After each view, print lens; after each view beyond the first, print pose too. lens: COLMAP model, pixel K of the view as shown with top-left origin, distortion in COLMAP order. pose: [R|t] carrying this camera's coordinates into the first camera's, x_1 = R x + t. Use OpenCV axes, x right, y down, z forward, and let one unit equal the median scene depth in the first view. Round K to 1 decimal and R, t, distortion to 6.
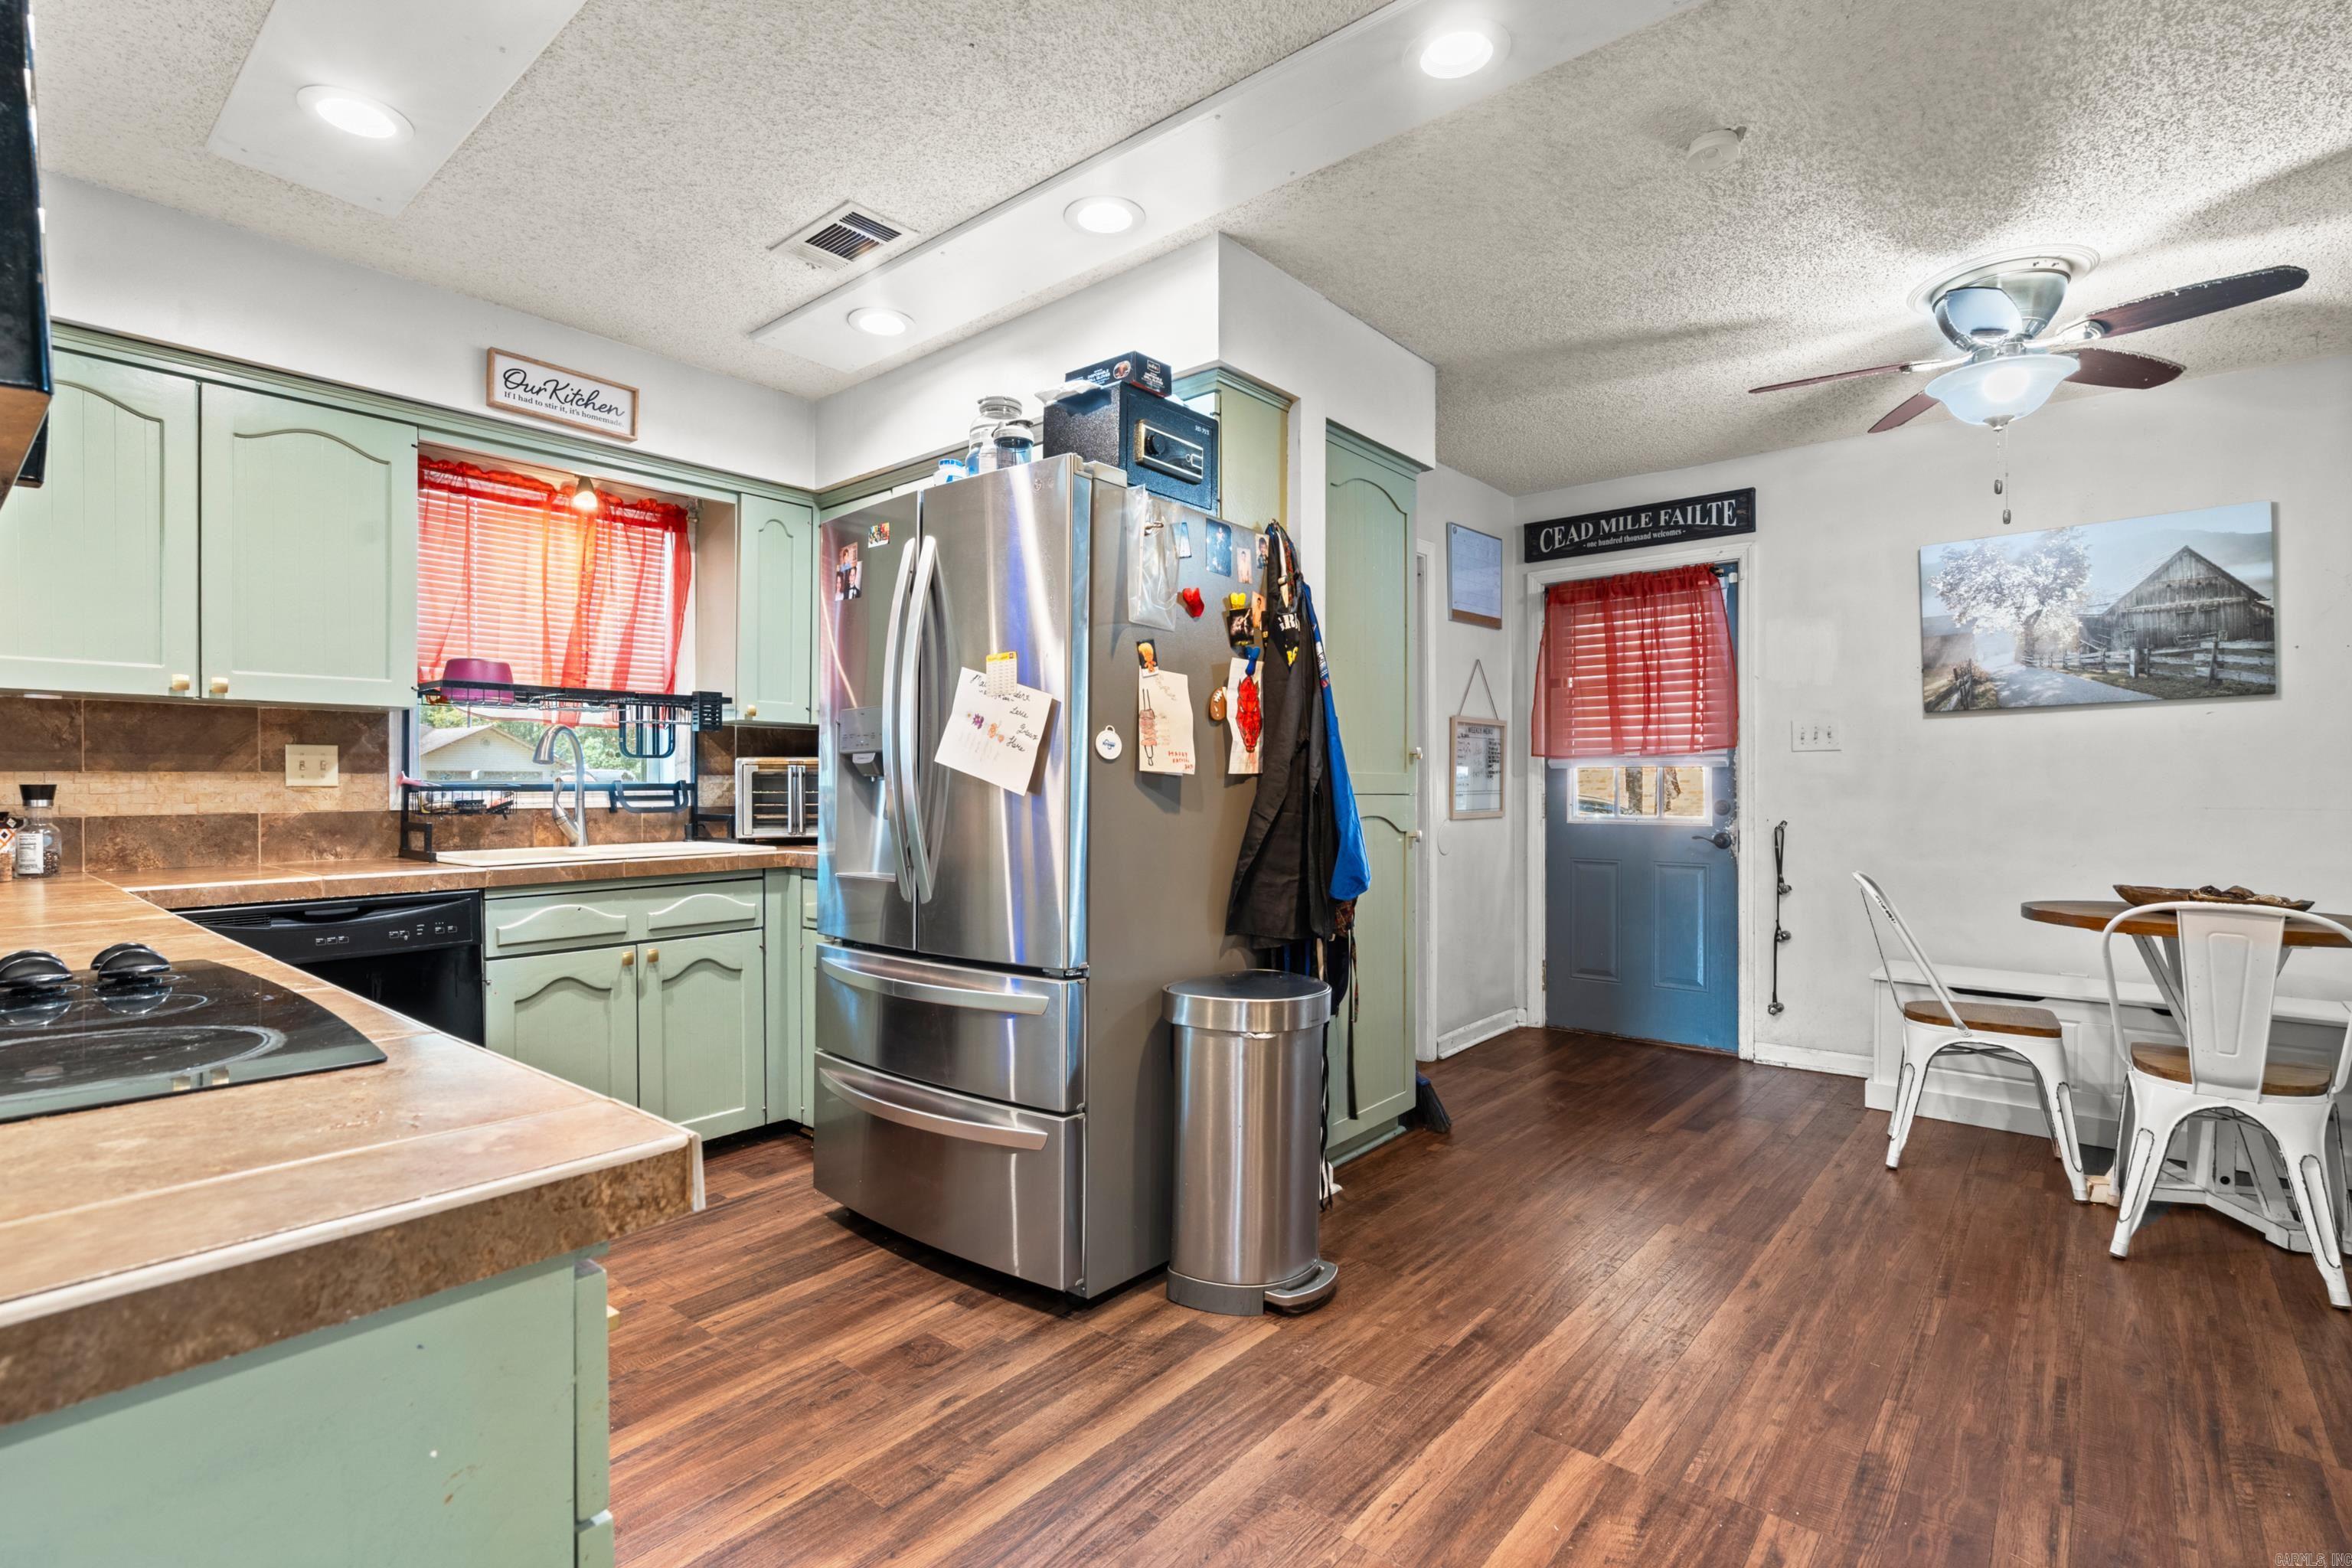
lens RADIAL K [[1079.1, 0, 1167.3], [0, 1079.1, 797.4], [0, 0, 1]] dist [0.000526, -0.000013]
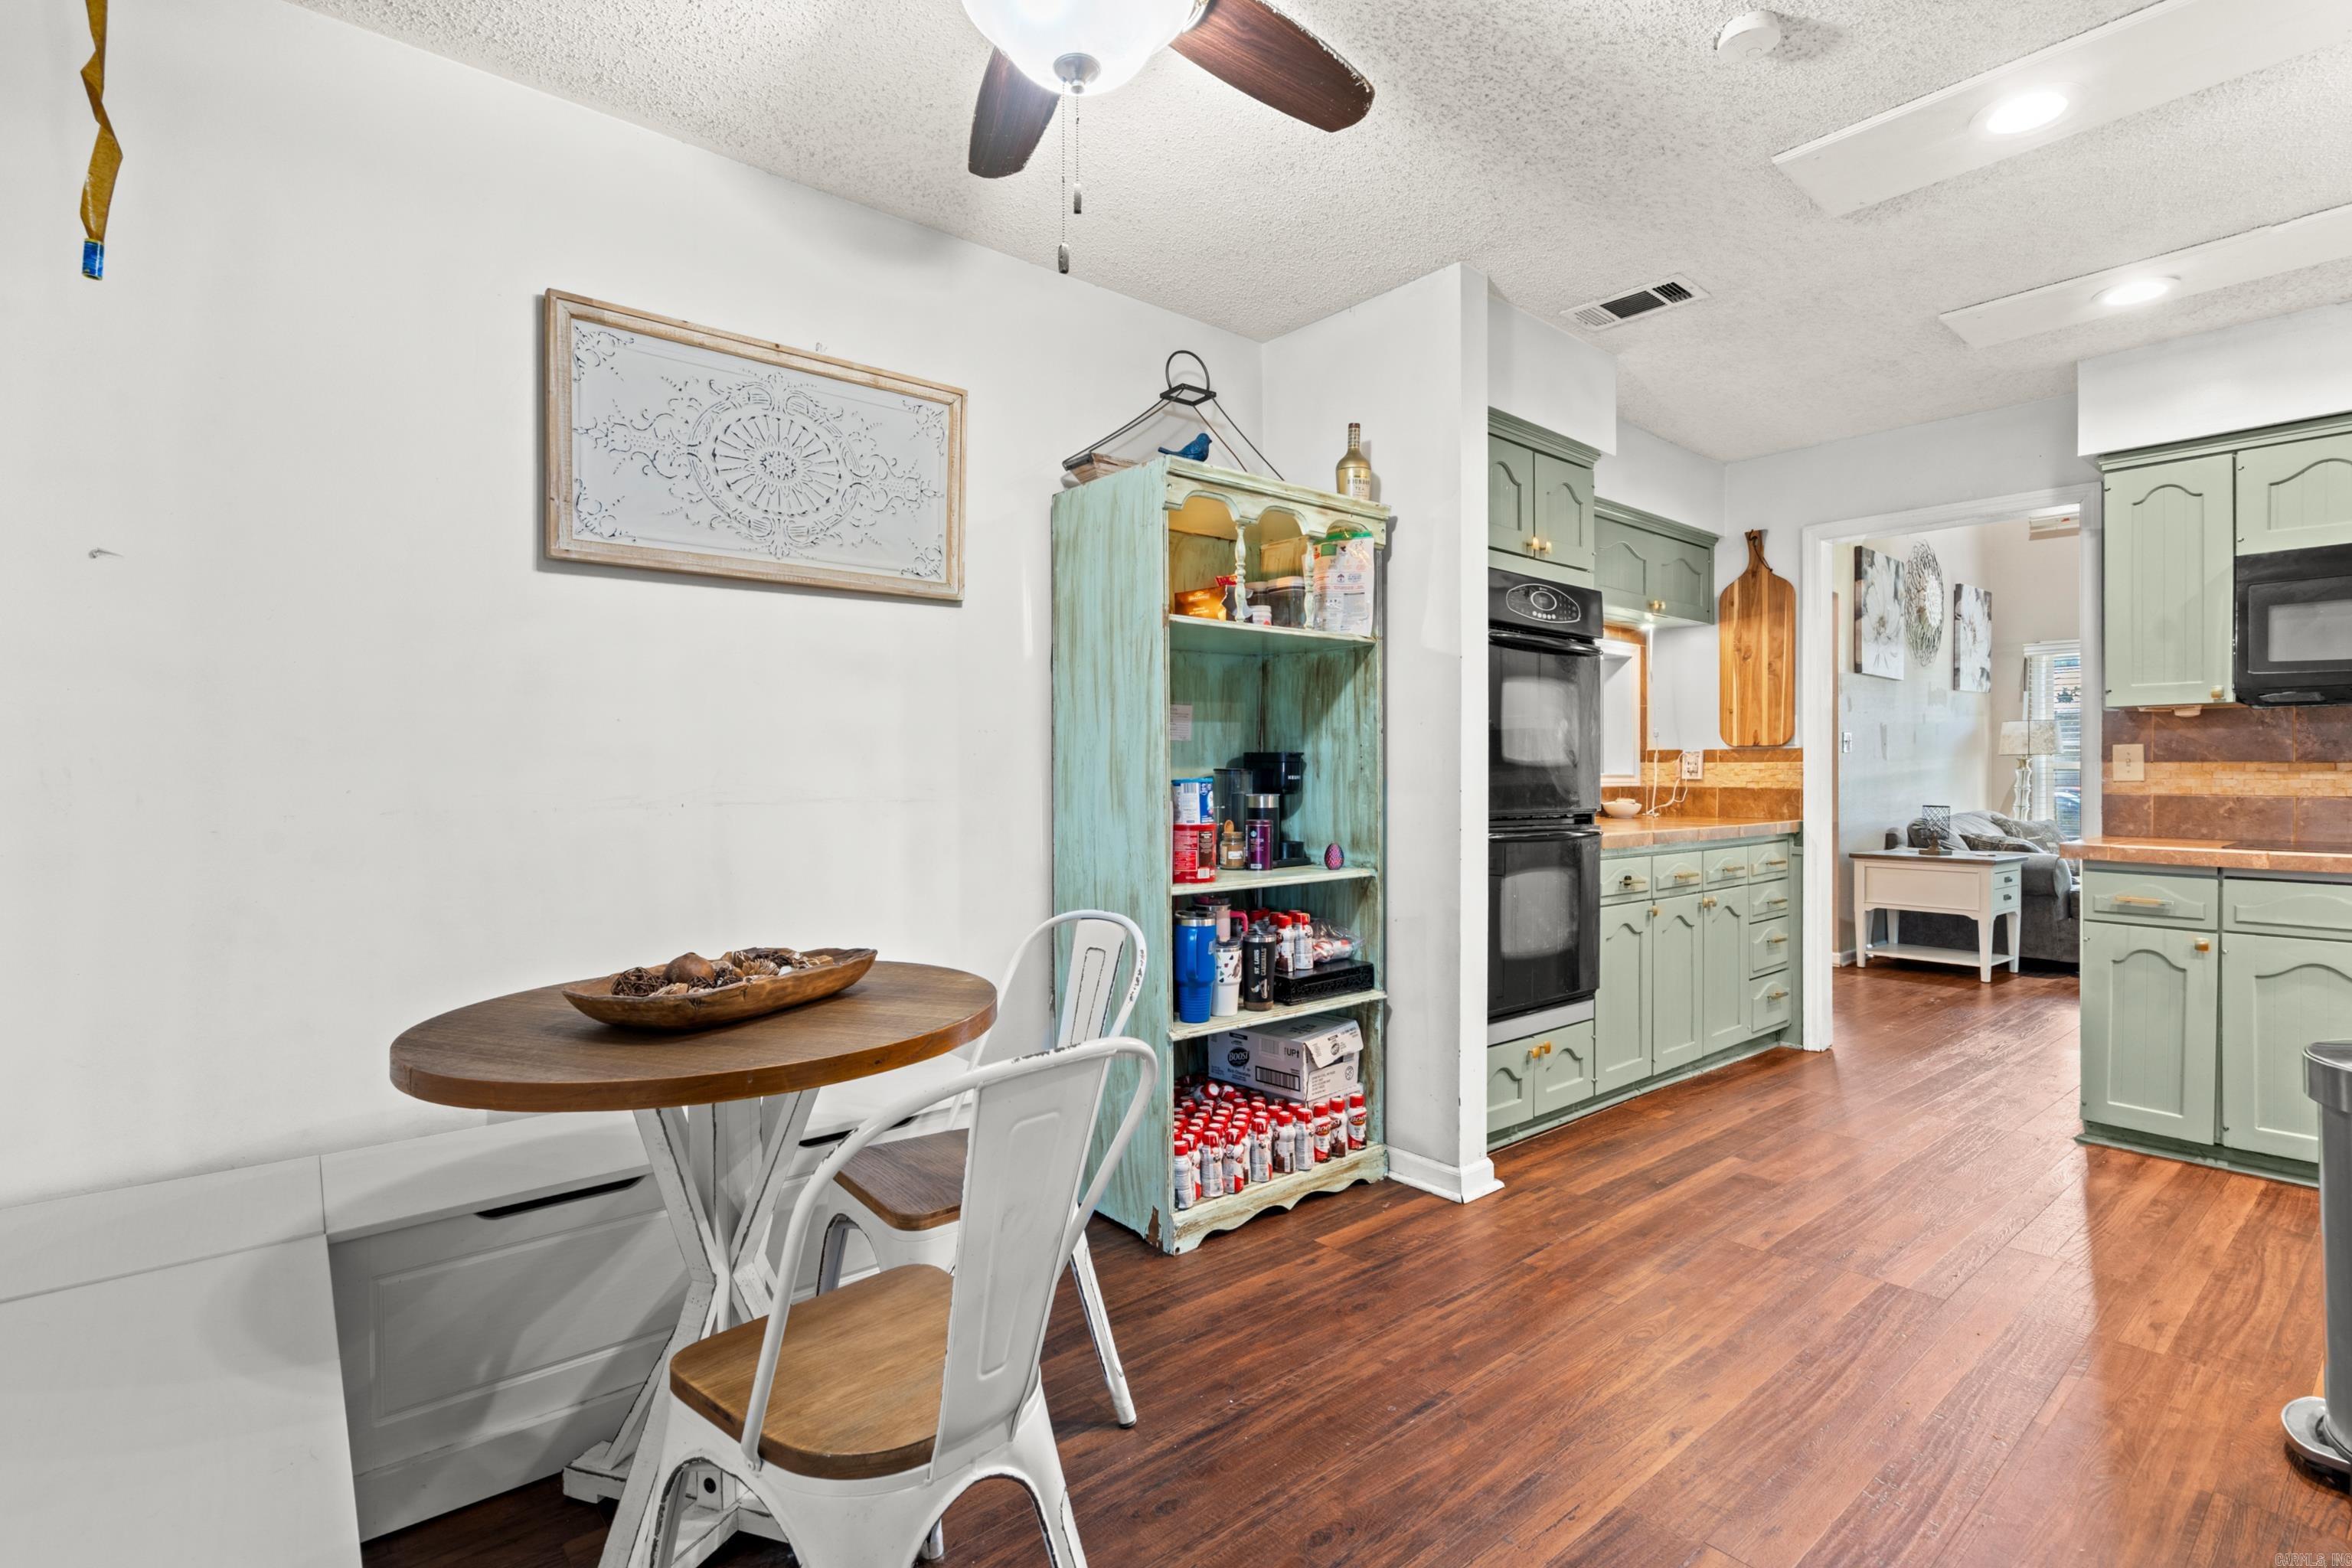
lens RADIAL K [[1079.1, 0, 1170.7], [0, 1079.1, 792.1], [0, 0, 1]] dist [0.000526, -0.000013]
pose [[-0.985449, 0.002771, 0.169948, 0.591363], [0.006467, 0.999754, 0.021198, -0.014287], [-0.169848, 0.021989, -0.985225, 1.391490]]
